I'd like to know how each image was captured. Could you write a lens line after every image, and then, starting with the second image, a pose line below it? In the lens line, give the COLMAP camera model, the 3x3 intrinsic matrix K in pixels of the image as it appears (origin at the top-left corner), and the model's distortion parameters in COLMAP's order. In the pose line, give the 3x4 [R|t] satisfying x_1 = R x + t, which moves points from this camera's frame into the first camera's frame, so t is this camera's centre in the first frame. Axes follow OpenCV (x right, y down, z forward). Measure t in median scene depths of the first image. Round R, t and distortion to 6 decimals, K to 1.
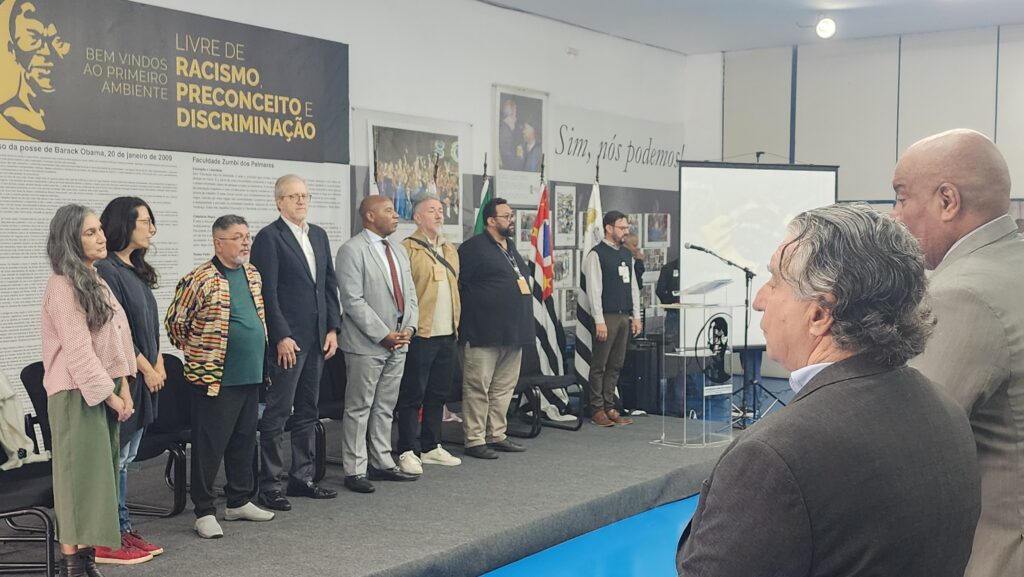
lens RADIAL K [[1243.4, 0, 513.0], [0, 1243.4, 292.7], [0, 0, 1]] dist [0.060439, 0.000000]
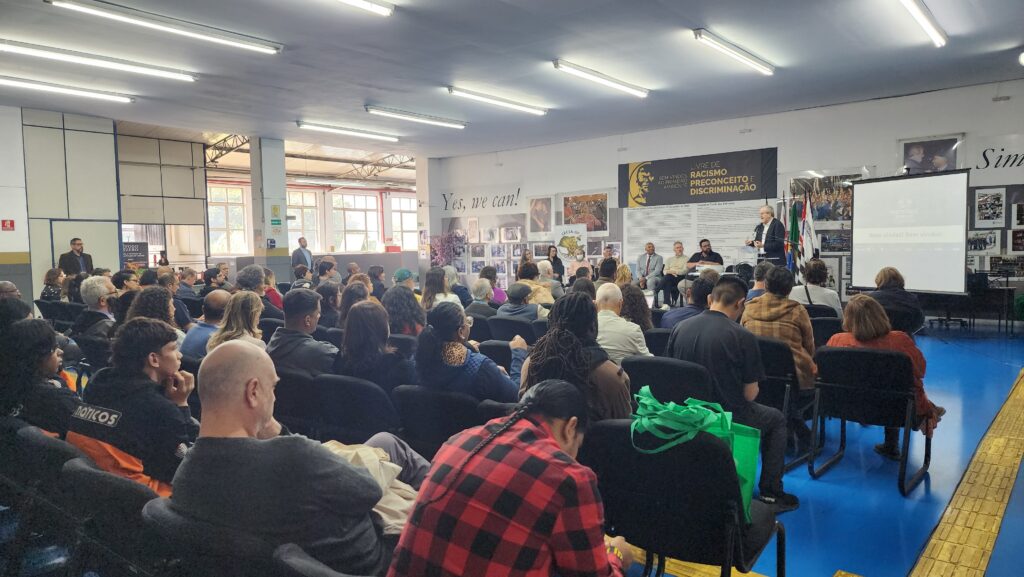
lens RADIAL K [[674.4, 0, 517.9], [0, 674.4, 285.8], [0, 0, 1]] dist [0.079483, -0.058619]
pose [[-0.091071, 0.058797, -0.994107, 1.350169], [-0.025902, 0.997778, 0.061387, -0.003992], [0.995507, 0.031340, -0.089346, 0.705360]]
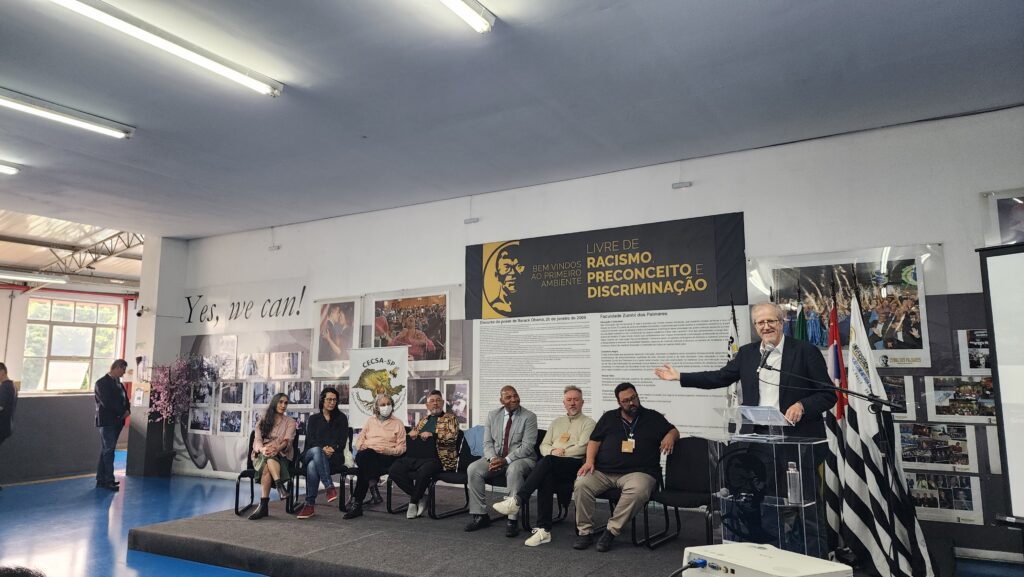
lens RADIAL K [[674.4, 0, 514.0], [0, 674.4, 275.4], [0, 0, 1]] dist [0.079483, -0.058619]
pose [[0.069237, -0.148482, -0.986488, 0.594935], [-0.038489, 0.987728, -0.151370, -0.021230], [0.996858, 0.048449, 0.062672, 0.805182]]
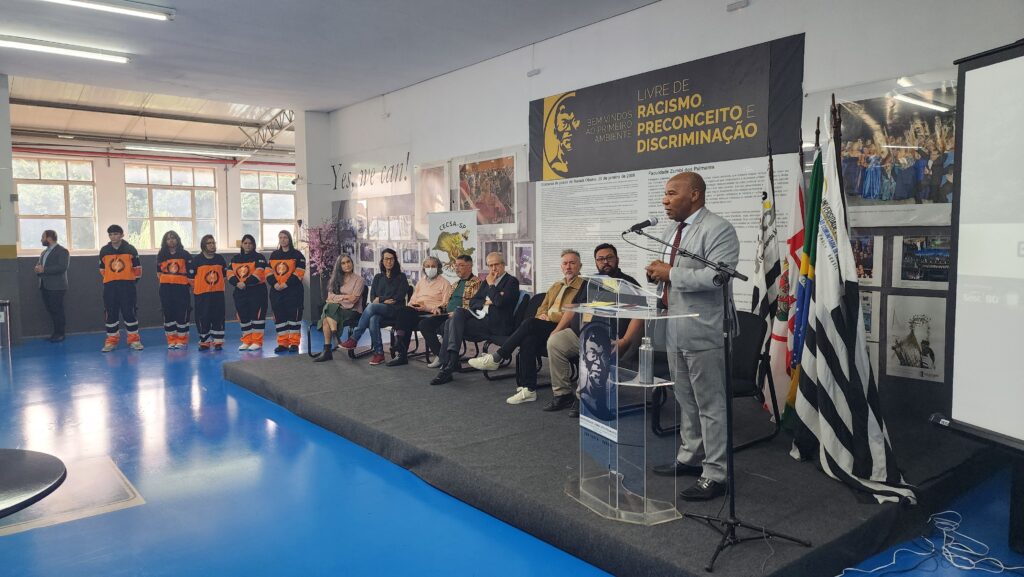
lens RADIAL K [[674.4, 0, 513.9], [0, 674.4, 290.9], [0, 0, 1]] dist [0.079483, -0.058619]
pose [[-0.281016, 0.075400, -0.956737, 0.542412], [-0.036075, 0.995374, 0.089041, -0.033572], [0.959025, 0.059536, -0.276996, 1.045105]]
